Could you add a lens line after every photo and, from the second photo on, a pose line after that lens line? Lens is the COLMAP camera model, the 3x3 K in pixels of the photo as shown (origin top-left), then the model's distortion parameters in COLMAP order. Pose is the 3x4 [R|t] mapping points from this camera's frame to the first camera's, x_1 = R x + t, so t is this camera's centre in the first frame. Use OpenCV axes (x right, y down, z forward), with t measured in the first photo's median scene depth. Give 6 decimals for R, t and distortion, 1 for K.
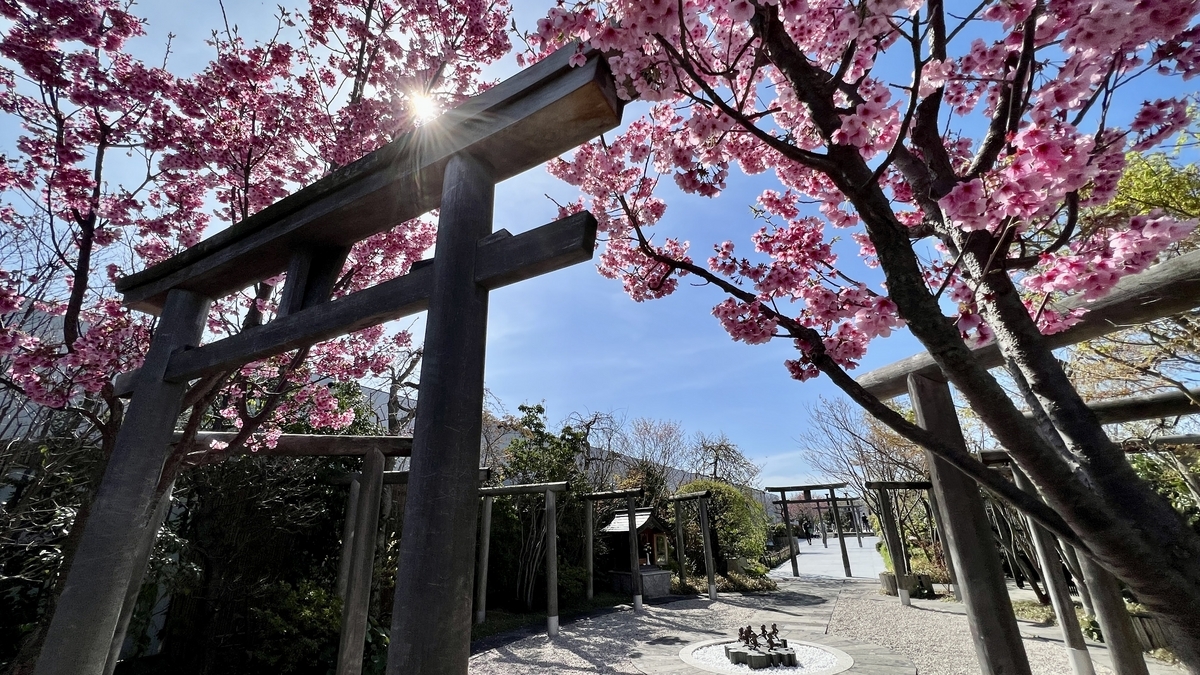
lens RADIAL K [[477.9, 0, 597.9], [0, 477.9, 336.5], [0, 0, 1]] dist [-0.005944, 0.001031]
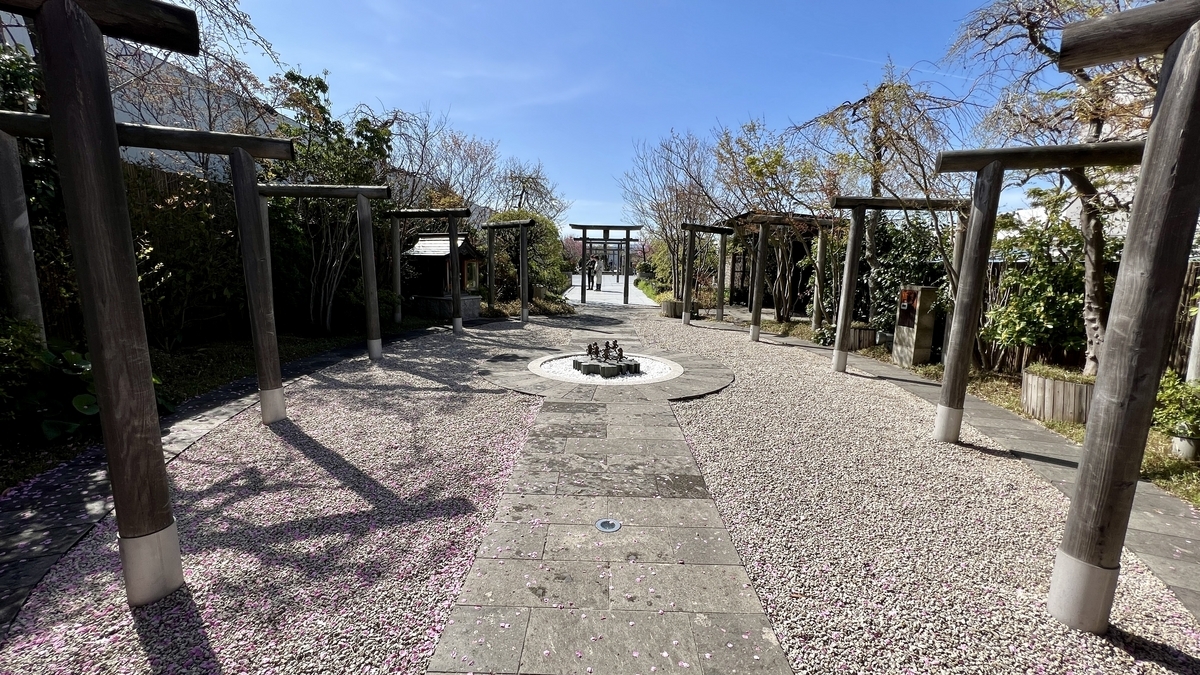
lens RADIAL K [[477.9, 0, 601.6], [0, 477.9, 334.3], [0, 0, 1]] dist [-0.005944, 0.001031]
pose [[0.891087, -0.021136, 0.453340, -0.369538], [-0.210416, 0.865821, 0.453960, 0.306399], [-0.402106, -0.499907, 0.767074, 0.541295]]
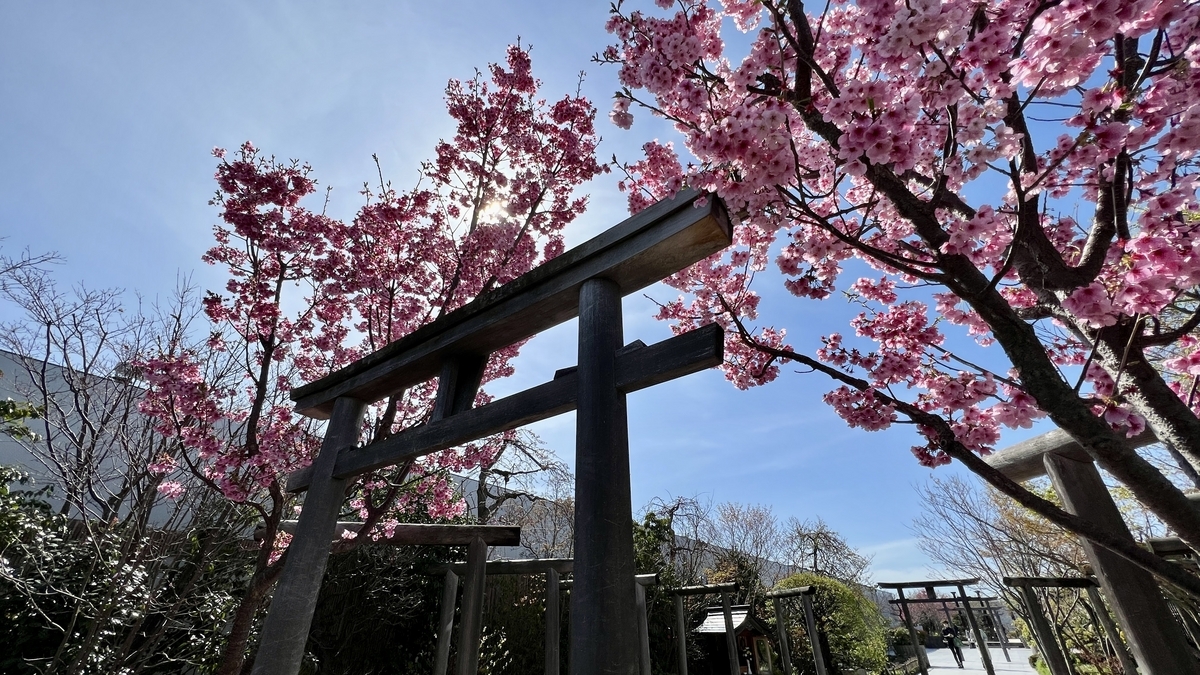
lens RADIAL K [[477.9, 0, 598.7], [0, 477.9, 336.6], [0, 0, 1]] dist [-0.005944, 0.001031]
pose [[0.988301, -0.059351, -0.140491, -0.054540], [0.035243, 0.985115, -0.168246, -0.017589], [0.148386, 0.161327, 0.975682, -0.062632]]
